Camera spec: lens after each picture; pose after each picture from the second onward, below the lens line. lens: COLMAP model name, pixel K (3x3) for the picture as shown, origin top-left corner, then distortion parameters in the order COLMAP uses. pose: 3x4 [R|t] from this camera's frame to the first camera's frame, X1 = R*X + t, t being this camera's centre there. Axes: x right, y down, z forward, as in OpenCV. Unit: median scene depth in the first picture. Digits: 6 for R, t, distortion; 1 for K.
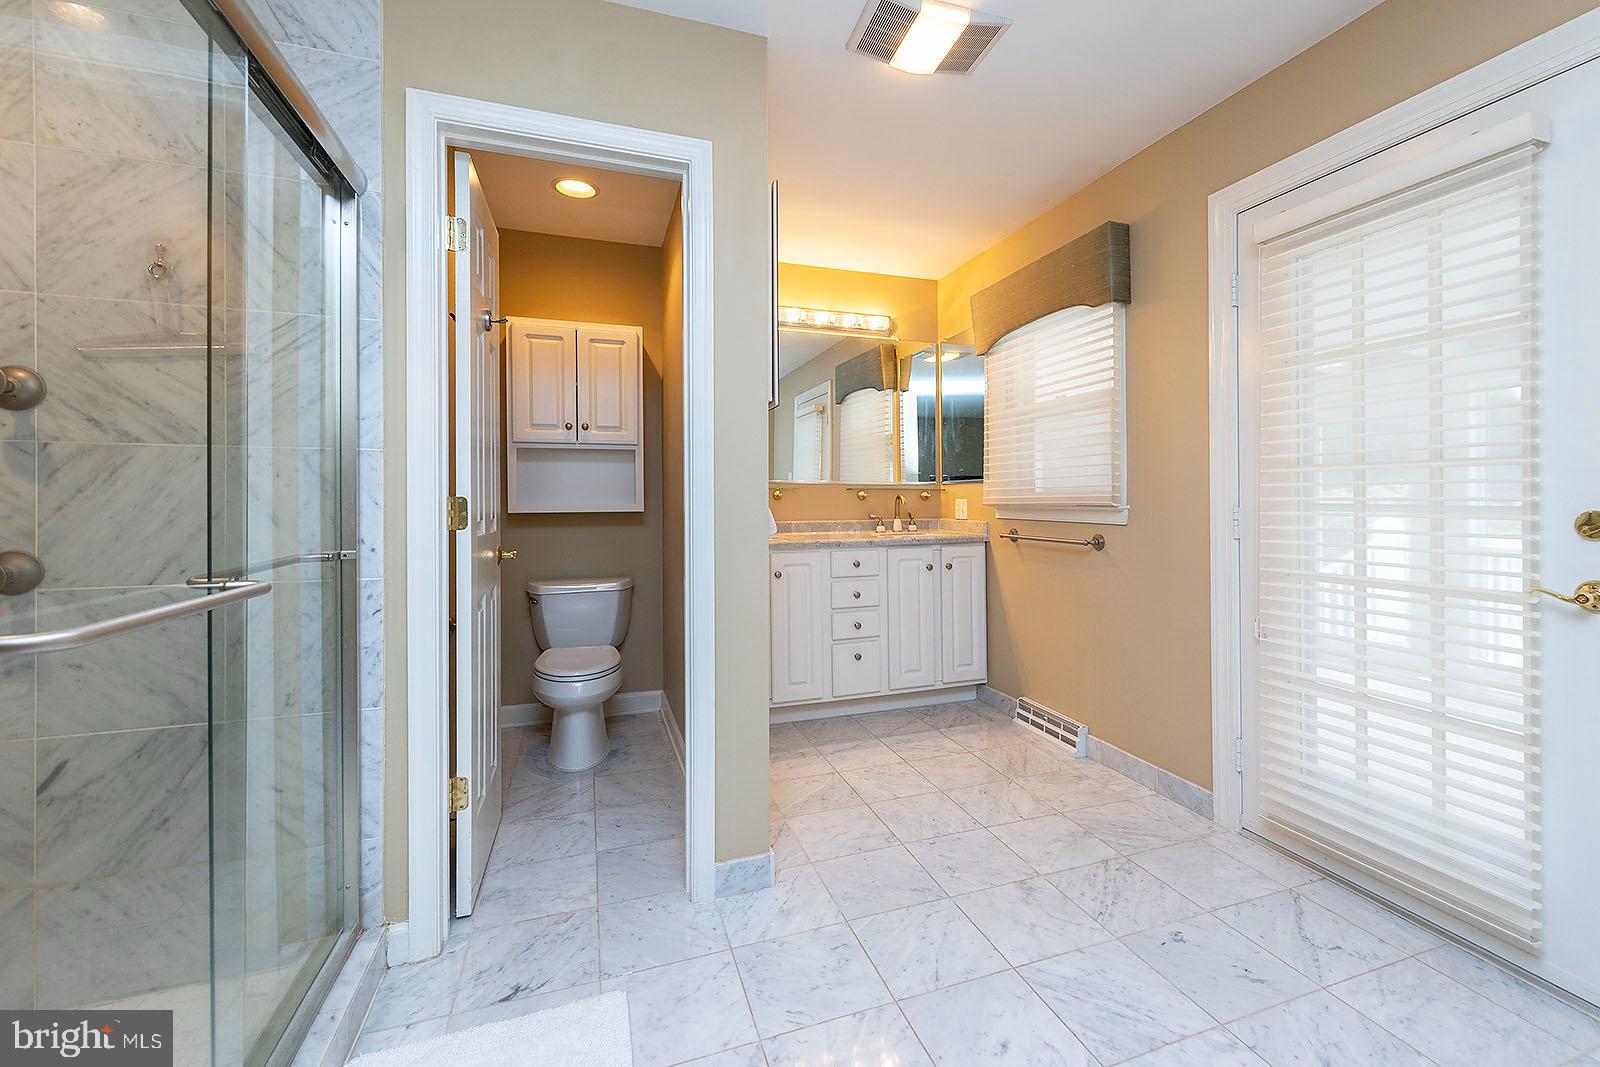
lens RADIAL K [[703.4, 0, 796.5], [0, 703.4, 502.5], [0, 0, 1]] dist [0.006705, -0.001671]
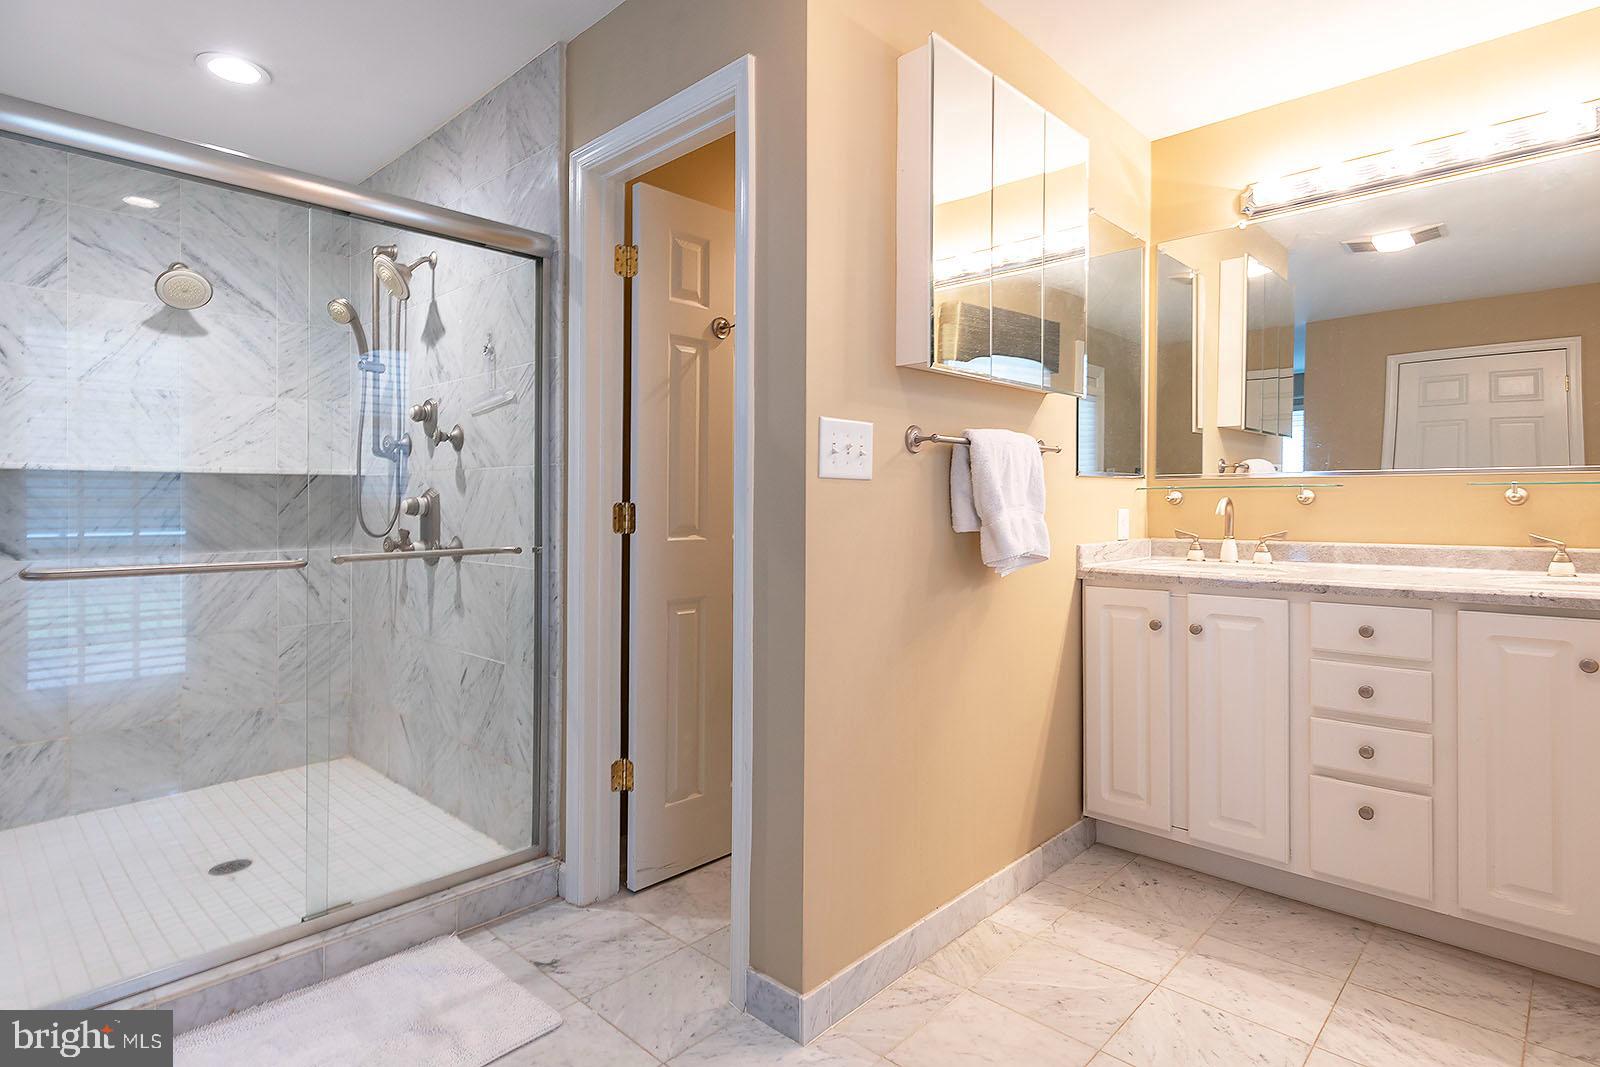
lens RADIAL K [[777.1, 0, 800.0], [0, 777.1, 517.6], [0, 0, 1]] dist [0.005847, -0.001169]
pose [[0.471804, 0.013430, -0.881601, 0.433271], [-0.003254, 0.999904, 0.013491, -0.001687], [0.881698, -0.003496, 0.471802, 0.413149]]
